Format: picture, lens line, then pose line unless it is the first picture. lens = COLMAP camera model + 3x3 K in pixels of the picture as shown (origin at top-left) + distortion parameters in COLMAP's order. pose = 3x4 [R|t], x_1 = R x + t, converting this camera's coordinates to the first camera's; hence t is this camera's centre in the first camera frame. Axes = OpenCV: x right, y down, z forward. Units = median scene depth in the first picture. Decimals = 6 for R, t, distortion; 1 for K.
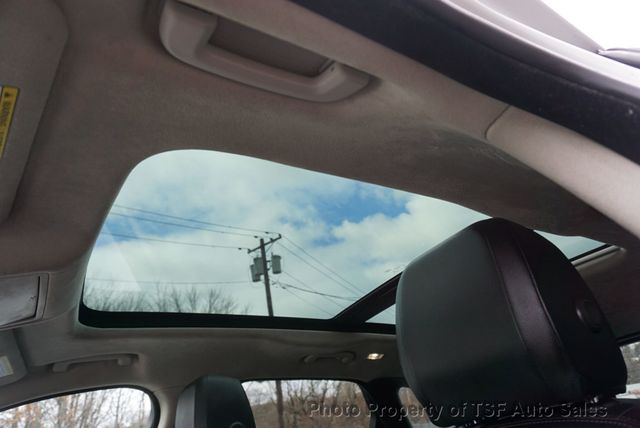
lens RADIAL K [[431.9, 0, 320.0], [0, 431.9, 214.0], [0, 0, 1]] dist [-0.002428, -0.001012]
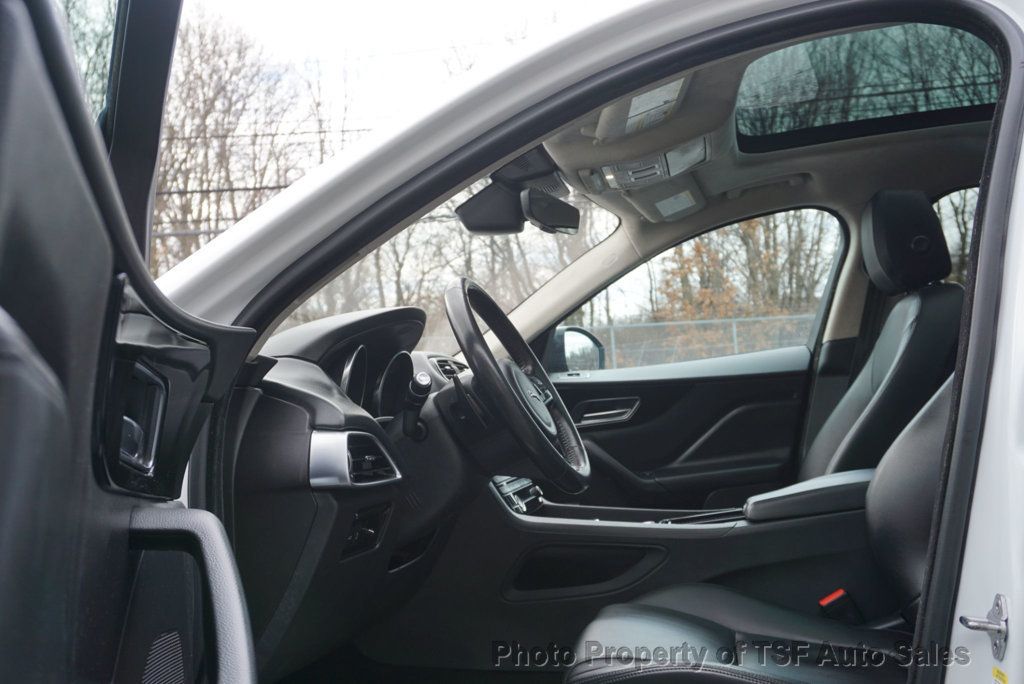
lens RADIAL K [[1009.6, 0, 512.0], [0, 1009.6, 342.0], [0, 0, 1]] dist [-0.007131, -0.004807]
pose [[0.742696, 0.019775, -0.669336, 0.459616], [0.314789, 0.871920, 0.375051, -0.301335], [0.591024, -0.489249, 0.641347, -0.758535]]
